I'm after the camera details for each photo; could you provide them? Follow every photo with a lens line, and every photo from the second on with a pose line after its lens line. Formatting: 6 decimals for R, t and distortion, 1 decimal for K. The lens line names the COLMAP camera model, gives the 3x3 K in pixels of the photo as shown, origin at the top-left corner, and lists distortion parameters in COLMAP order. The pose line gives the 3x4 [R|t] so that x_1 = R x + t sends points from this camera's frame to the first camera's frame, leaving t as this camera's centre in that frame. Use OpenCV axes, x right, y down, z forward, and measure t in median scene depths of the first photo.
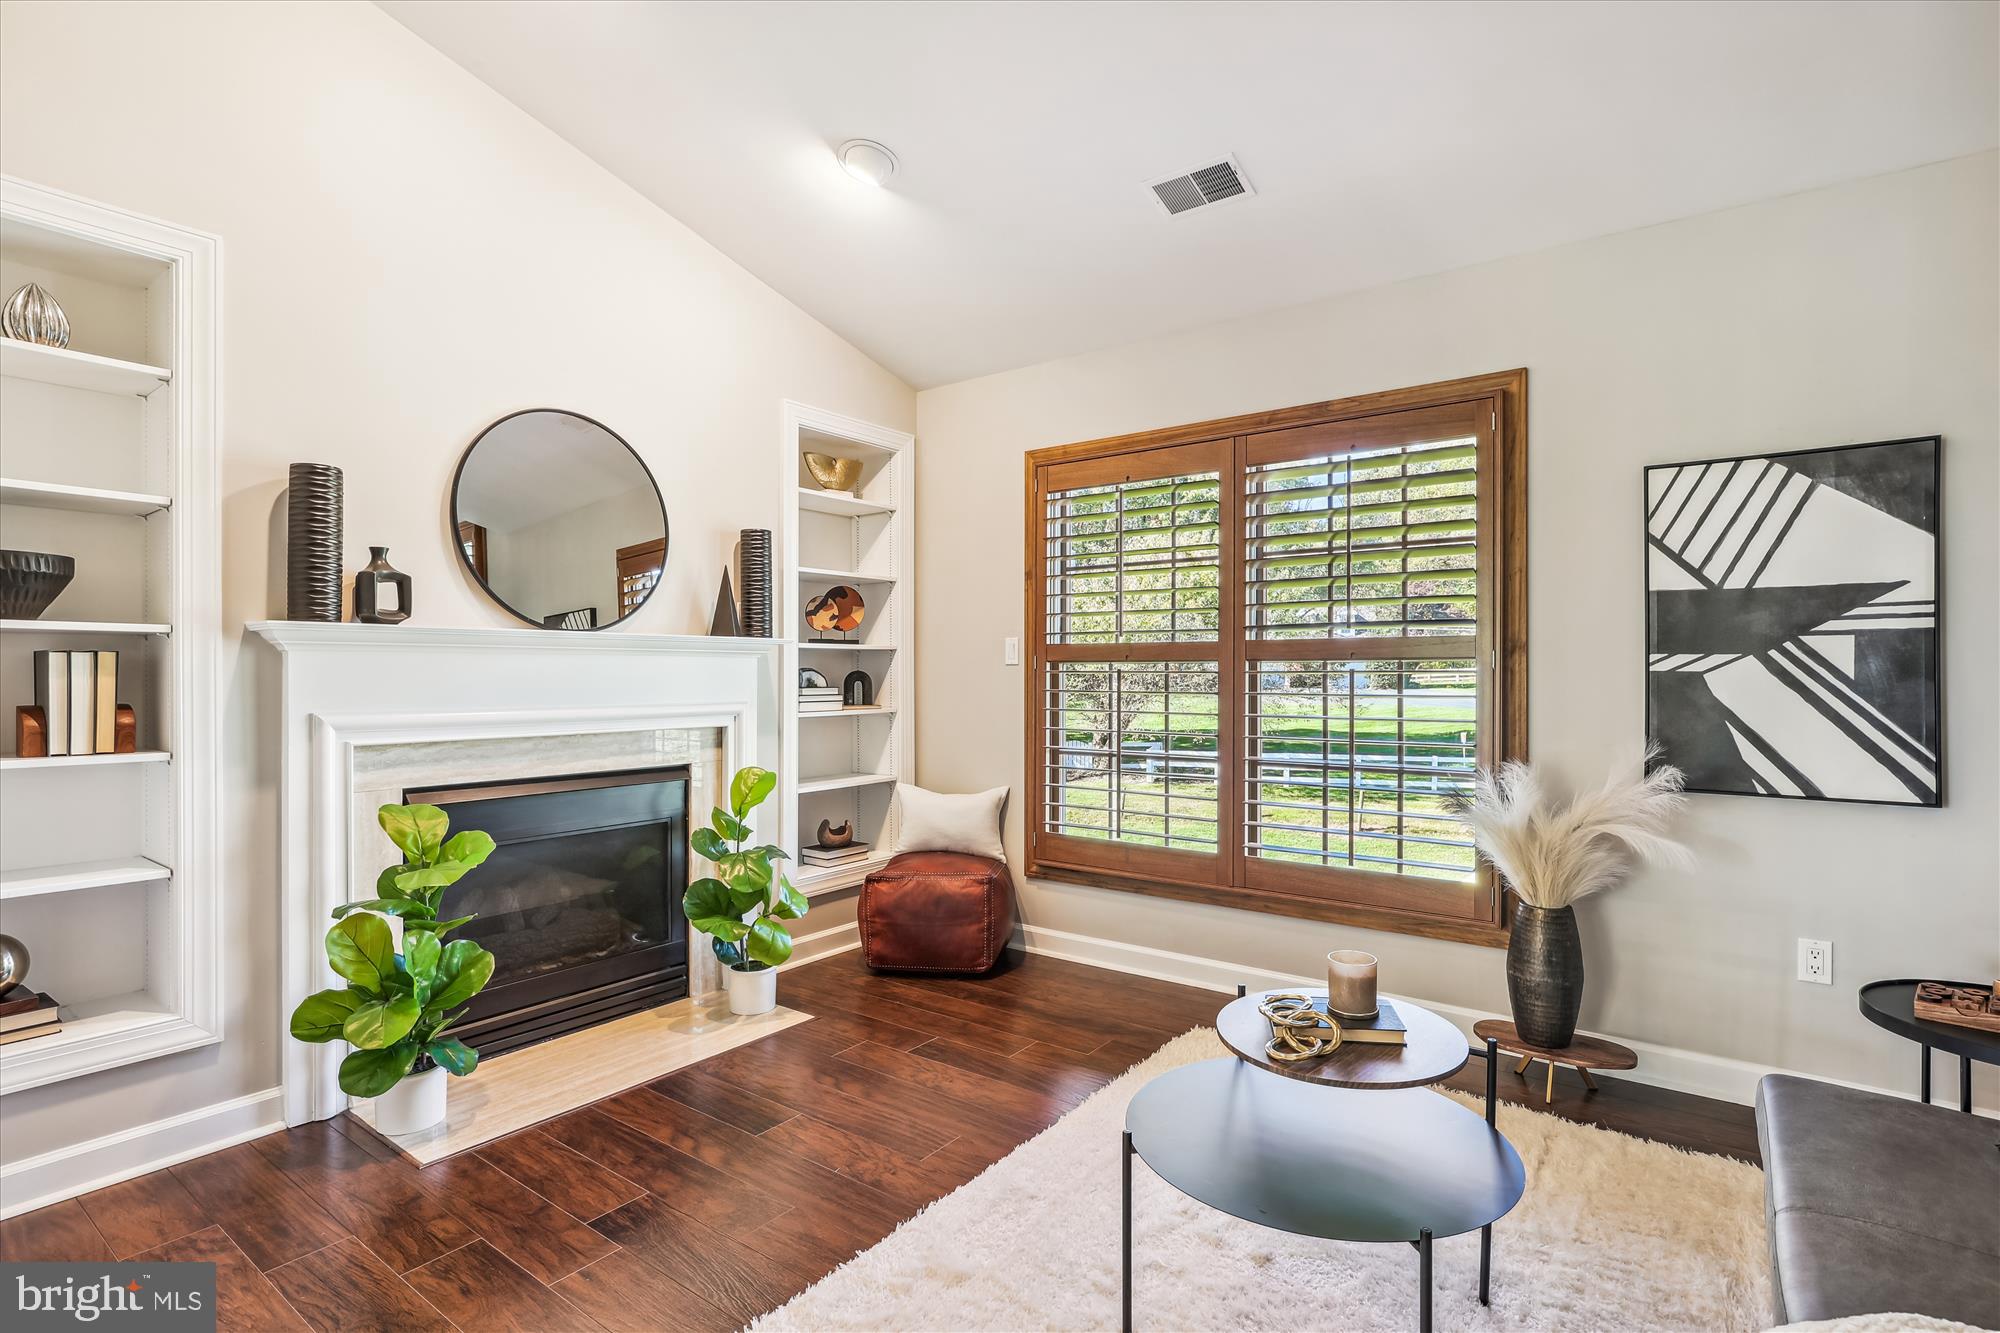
lens RADIAL K [[970.9, 0, 999.8], [0, 970.9, 666.6], [0, 0, 1]] dist [0.002675, 0.001598]
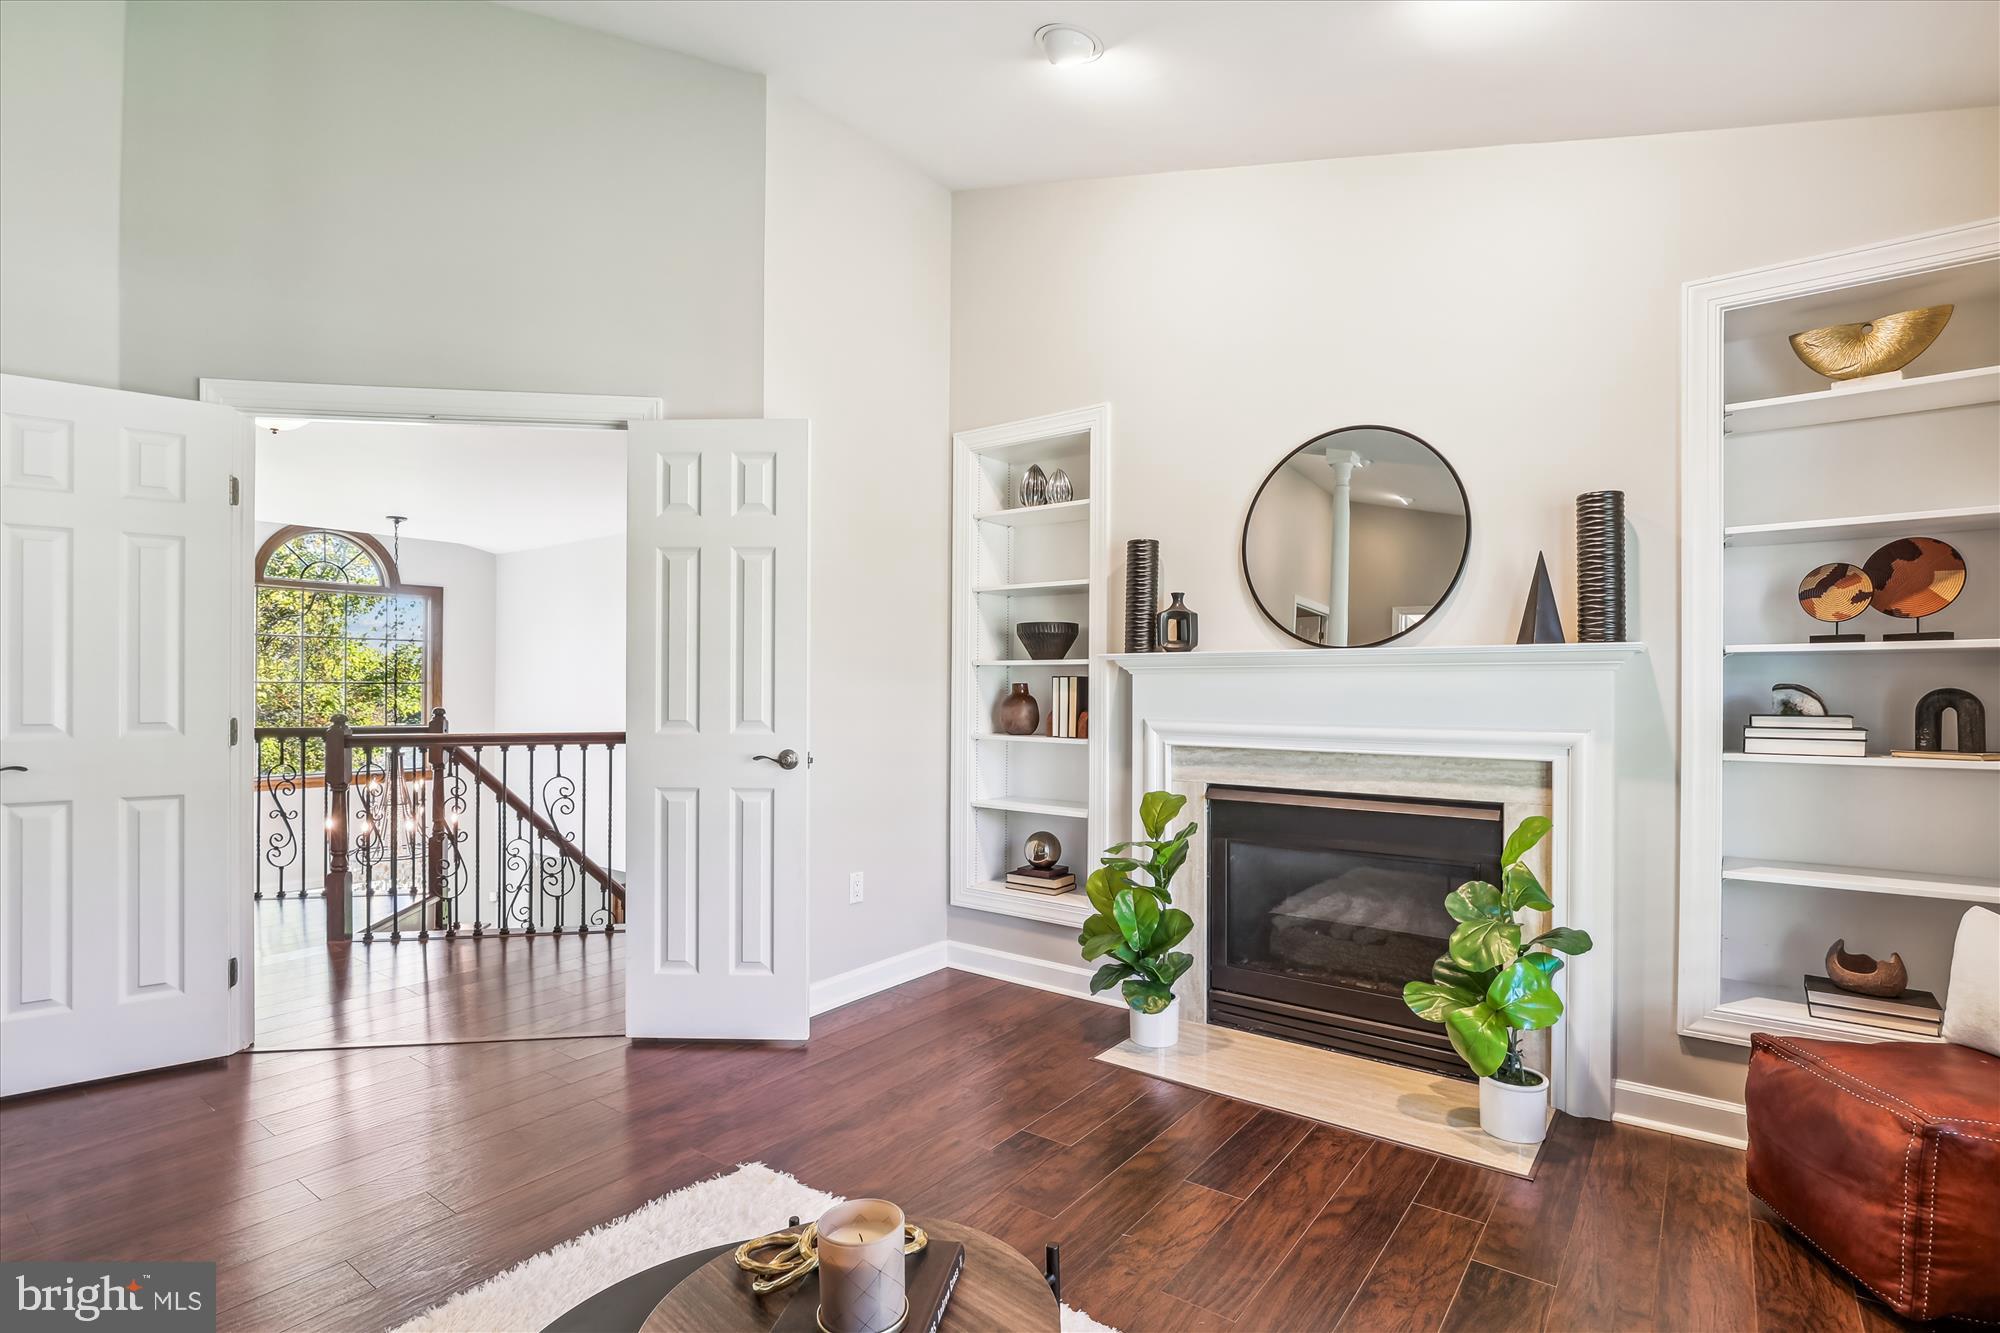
lens RADIAL K [[970.9, 0, 999.8], [0, 970.9, 666.6], [0, 0, 1]] dist [0.002675, 0.001598]
pose [[-0.000751, -0.016582, -0.999862, 0.547171], [0.008084, 0.999830, -0.016587, -0.004417], [0.999967, -0.008096, -0.000617, 0.637061]]
